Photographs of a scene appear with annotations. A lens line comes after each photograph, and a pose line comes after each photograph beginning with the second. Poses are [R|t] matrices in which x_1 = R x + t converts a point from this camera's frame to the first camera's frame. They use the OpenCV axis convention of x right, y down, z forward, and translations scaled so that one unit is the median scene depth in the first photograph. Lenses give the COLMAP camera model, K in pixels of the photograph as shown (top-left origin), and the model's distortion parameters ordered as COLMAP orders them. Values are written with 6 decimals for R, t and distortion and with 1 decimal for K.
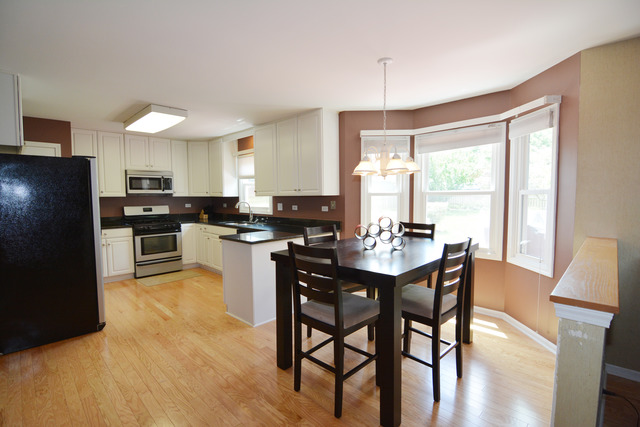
lens RADIAL K [[306.8, 0, 320.0], [0, 306.8, 213.5], [0, 0, 1]] dist [-0.011332, -0.000286]
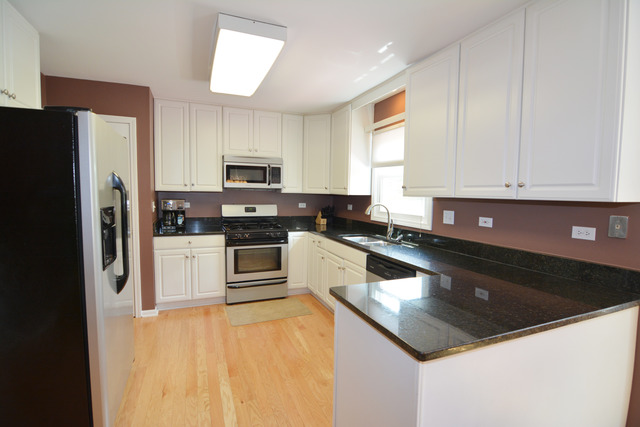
lens RADIAL K [[306.8, 0, 320.0], [0, 306.8, 213.5], [0, 0, 1]] dist [-0.011332, -0.000286]
pose [[0.919156, 0.050291, -0.390669, -0.117305], [-0.046971, 0.998733, 0.018056, -0.025242], [0.391082, 0.001754, 0.920354, 0.388823]]
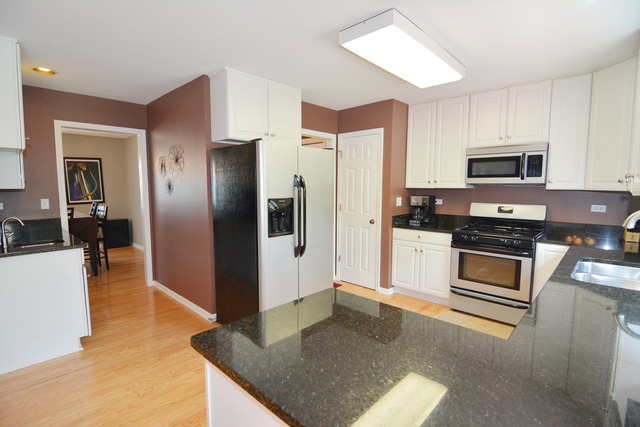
lens RADIAL K [[306.8, 0, 320.0], [0, 306.8, 213.5], [0, 0, 1]] dist [-0.011332, -0.000286]
pose [[0.025617, 0.095276, -0.995121, 0.043875], [-0.063878, 0.993570, 0.093483, -0.040574], [0.997629, 0.061171, 0.031539, 0.629643]]
